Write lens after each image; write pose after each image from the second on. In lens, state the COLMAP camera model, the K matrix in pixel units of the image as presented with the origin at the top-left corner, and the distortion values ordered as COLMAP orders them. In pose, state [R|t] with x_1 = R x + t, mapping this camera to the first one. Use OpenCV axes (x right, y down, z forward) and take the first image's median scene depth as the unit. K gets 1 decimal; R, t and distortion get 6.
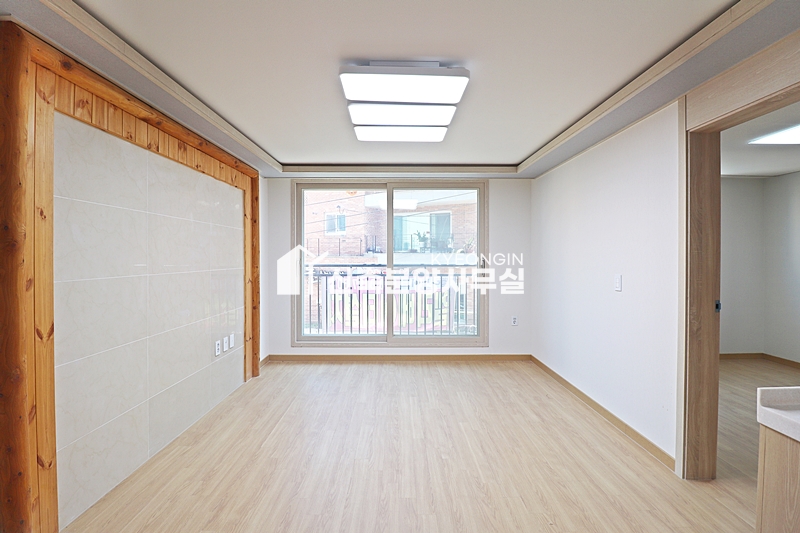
lens RADIAL K [[374.9, 0, 398.5], [0, 374.9, 258.5], [0, 0, 1]] dist [-0.001026, -0.013843]
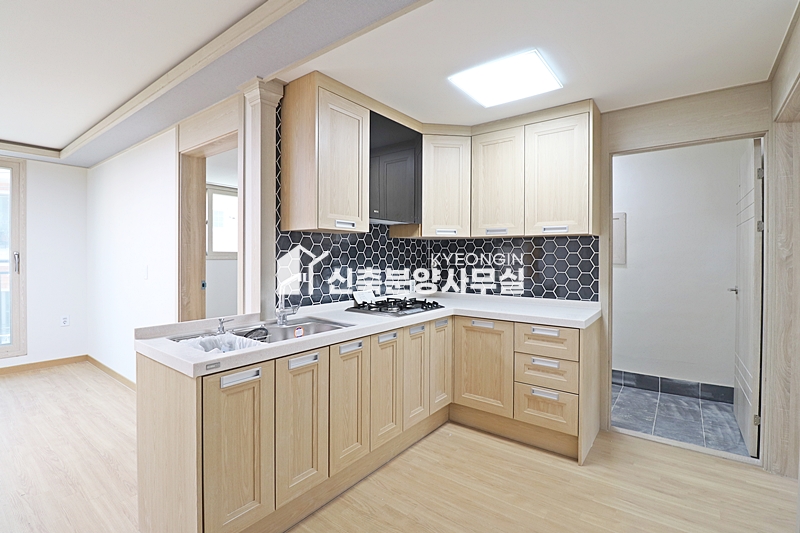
lens RADIAL K [[374.9, 0, 398.5], [0, 374.9, 258.5], [0, 0, 1]] dist [-0.001026, -0.013843]
pose [[0.614092, -0.001791, 0.789232, 0.159067], [-0.000506, 0.999996, 0.002664, 0.019870], [-0.789234, -0.002035, 0.614089, -0.315336]]
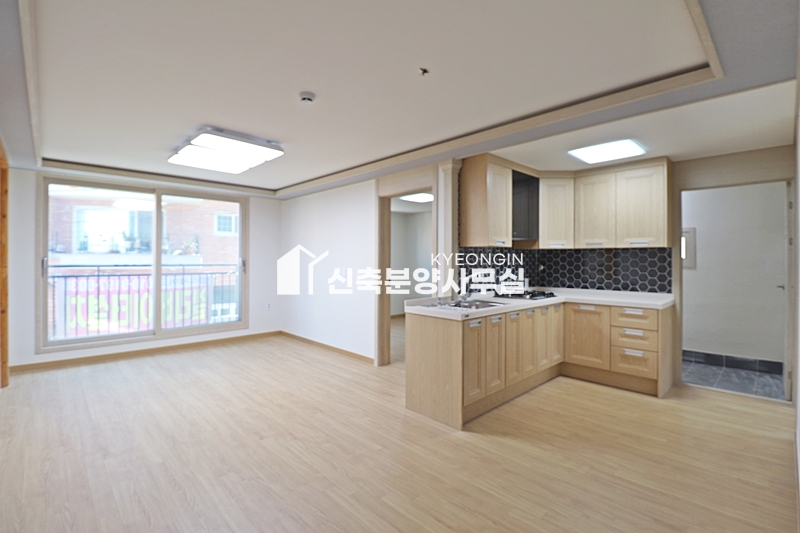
lens RADIAL K [[371.0, 0, 397.9], [0, 371.0, 258.8], [0, 0, 1]] dist [0.000054, -0.013421]
pose [[0.726960, 0.004182, 0.686667, -0.418666], [0.000313, 0.999979, -0.006421, 0.013702], [-0.686680, 0.004882, 0.726944, -0.424441]]
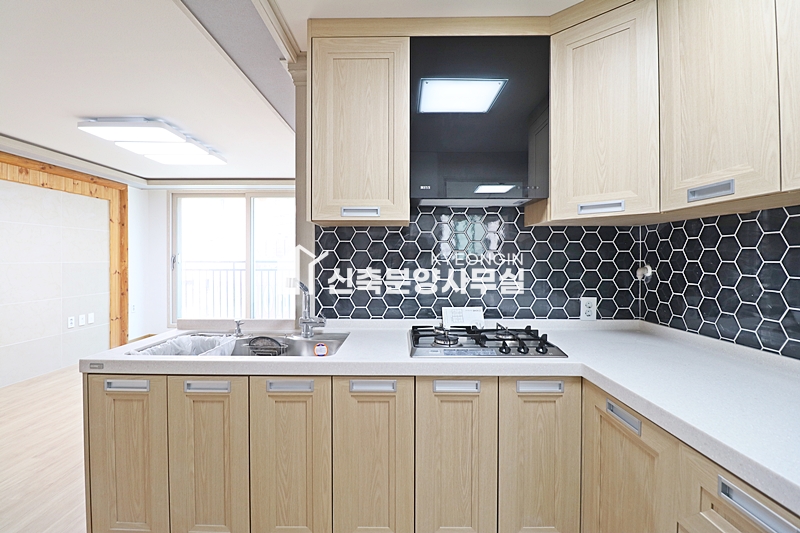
lens RADIAL K [[367.4, 0, 398.7], [0, 367.4, 259.0], [0, 0, 1]] dist [-0.001922, -0.012508]
pose [[0.999926, 0.002145, -0.011982, 0.783873], [-0.002170, 0.999995, -0.002094, 0.022313], [0.011978, 0.002120, 0.999926, -0.294321]]
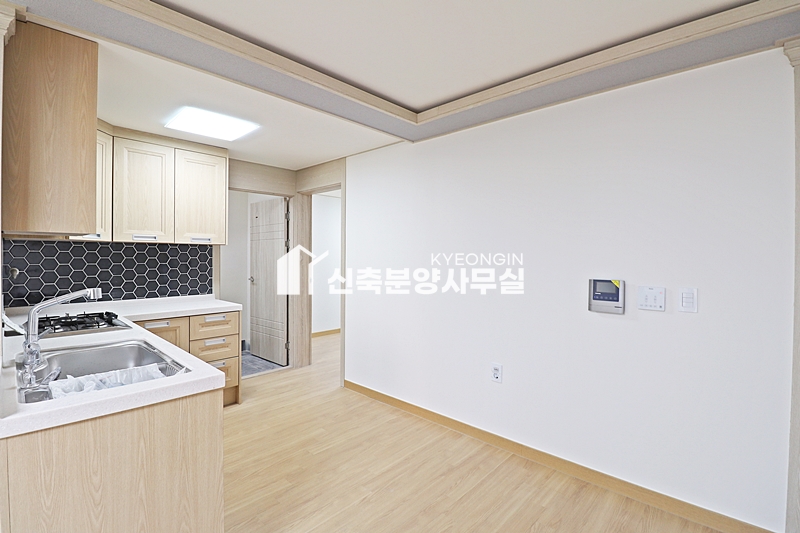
lens RADIAL K [[374.9, 0, 398.5], [0, 374.9, 258.5], [0, 0, 1]] dist [-0.001026, -0.013843]
pose [[-0.727196, -0.008034, 0.686382, -0.129381], [-0.001645, 0.999949, 0.009961, -0.003278], [-0.686427, 0.006115, -0.727173, 0.365641]]
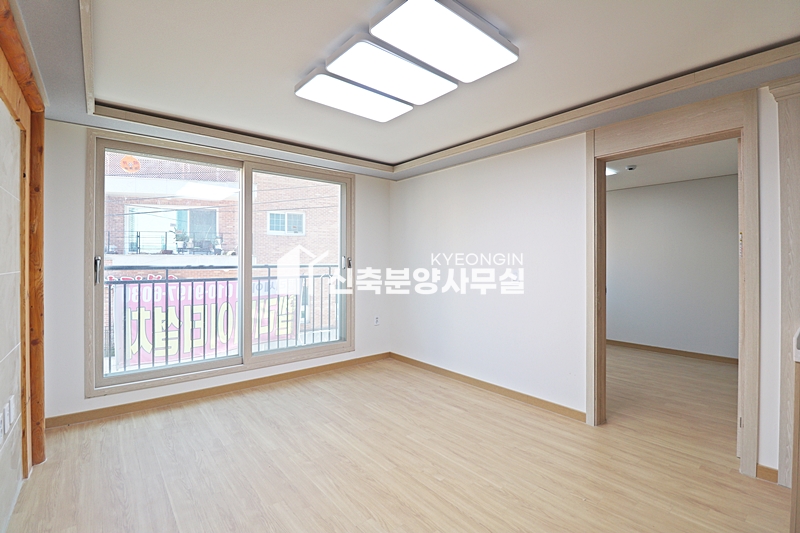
lens RADIAL K [[367.4, 0, 398.7], [0, 367.4, 259.0], [0, 0, 1]] dist [-0.001922, -0.012508]
pose [[0.776274, 0.003063, 0.630388, -0.430239], [0.002408, 0.999966, -0.007824, 0.016774], [-0.630391, 0.007591, 0.776241, 0.332357]]
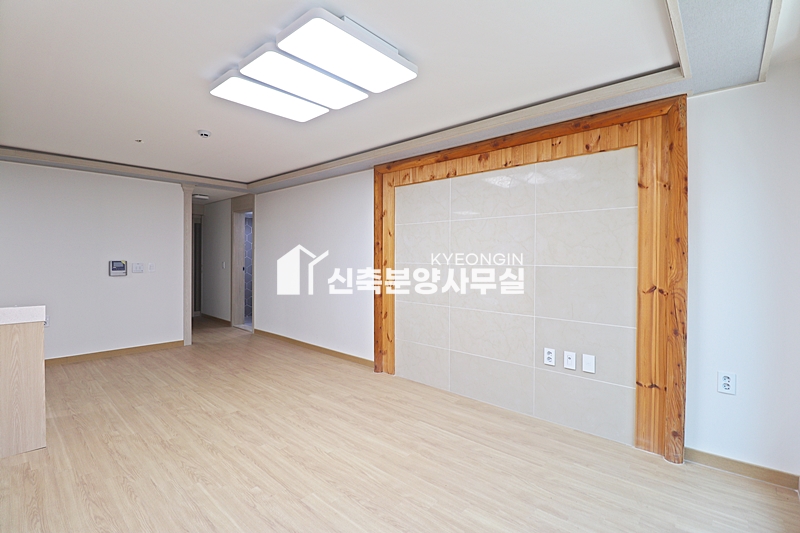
lens RADIAL K [[367.4, 0, 398.7], [0, 367.4, 259.0], [0, 0, 1]] dist [-0.001922, -0.012508]
pose [[-0.671255, 0.000507, -0.741226, 0.437715], [-0.008960, 0.999921, 0.008798, 0.011787], [0.741172, 0.012547, -0.671198, 1.522044]]
